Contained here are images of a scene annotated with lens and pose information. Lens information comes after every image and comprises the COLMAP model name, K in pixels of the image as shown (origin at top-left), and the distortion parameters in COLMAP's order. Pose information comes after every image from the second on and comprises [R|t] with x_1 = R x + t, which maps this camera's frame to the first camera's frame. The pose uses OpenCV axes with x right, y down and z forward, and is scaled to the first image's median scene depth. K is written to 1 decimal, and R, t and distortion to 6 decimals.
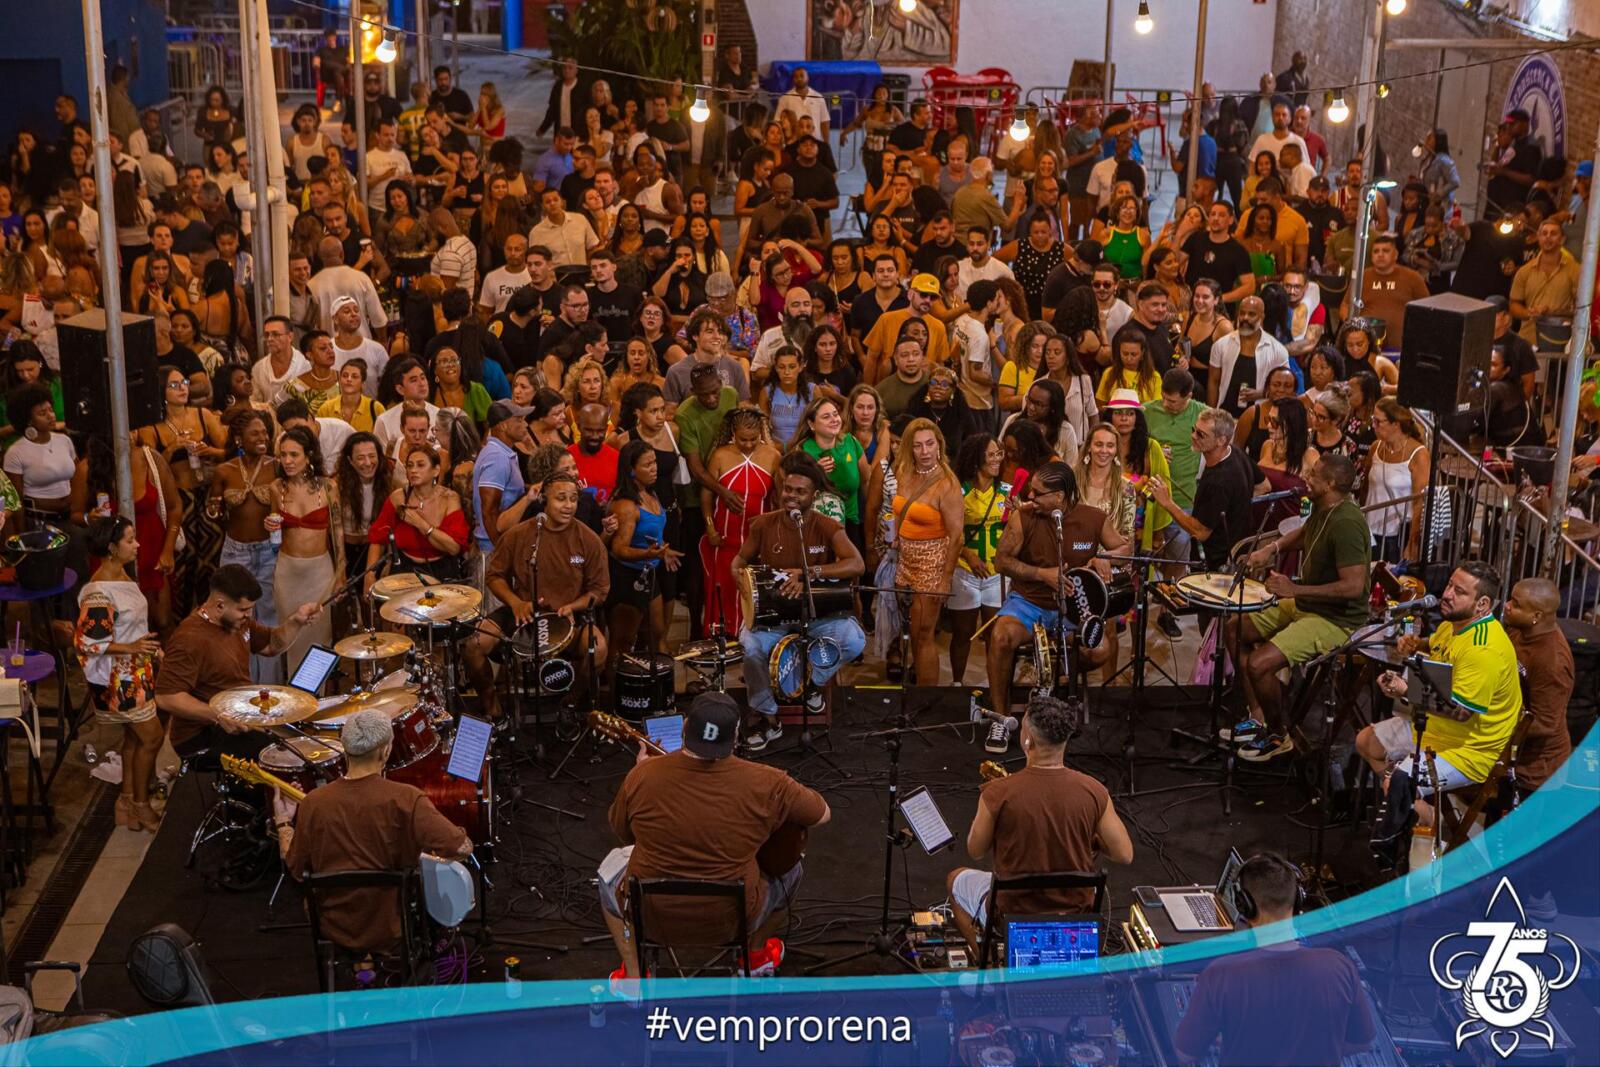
lens RADIAL K [[2466.7, 0, 800.0], [0, 2466.7, 533.5], [0, 0, 1]] dist [-0.015376, -0.078832]
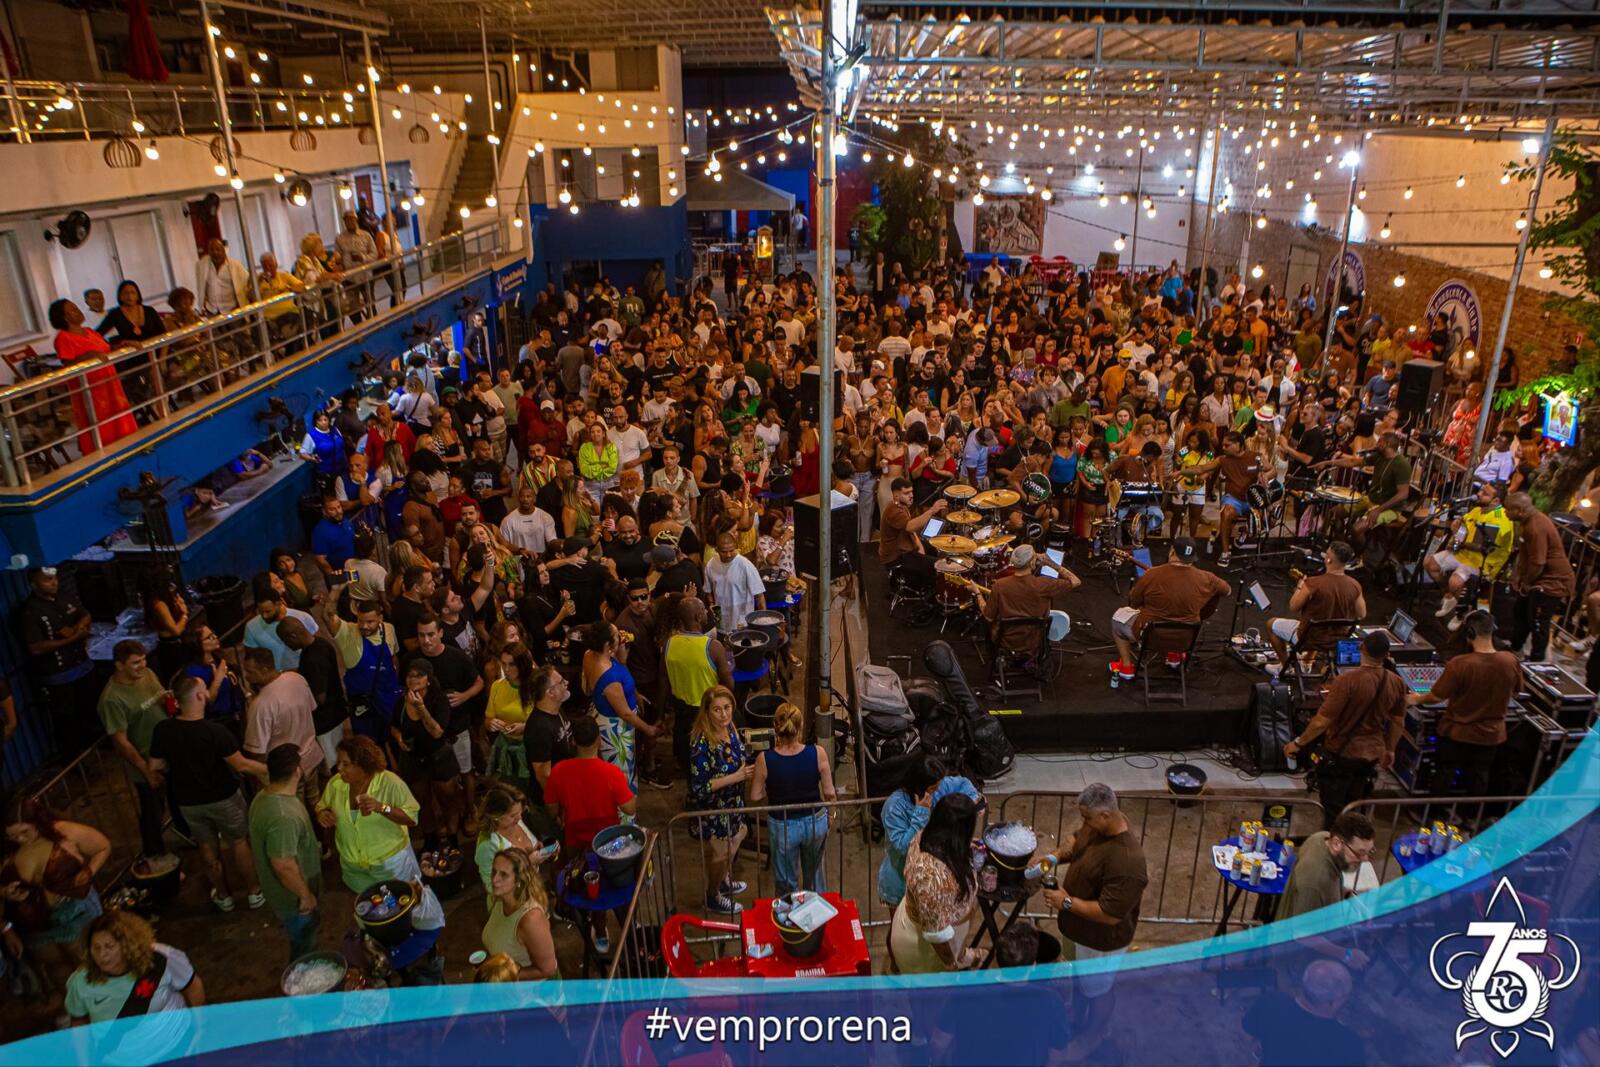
lens RADIAL K [[1100.2, 0, 800.0], [0, 1100.2, 533.5], [0, 0, 1]] dist [-0.073404, 0.000425]
pose [[0.998511, 0.000616, -0.054549, -0.125333], [0.002663, 0.998193, 0.060026, -0.000181], [0.054487, -0.060082, 0.996705, 0.001120]]
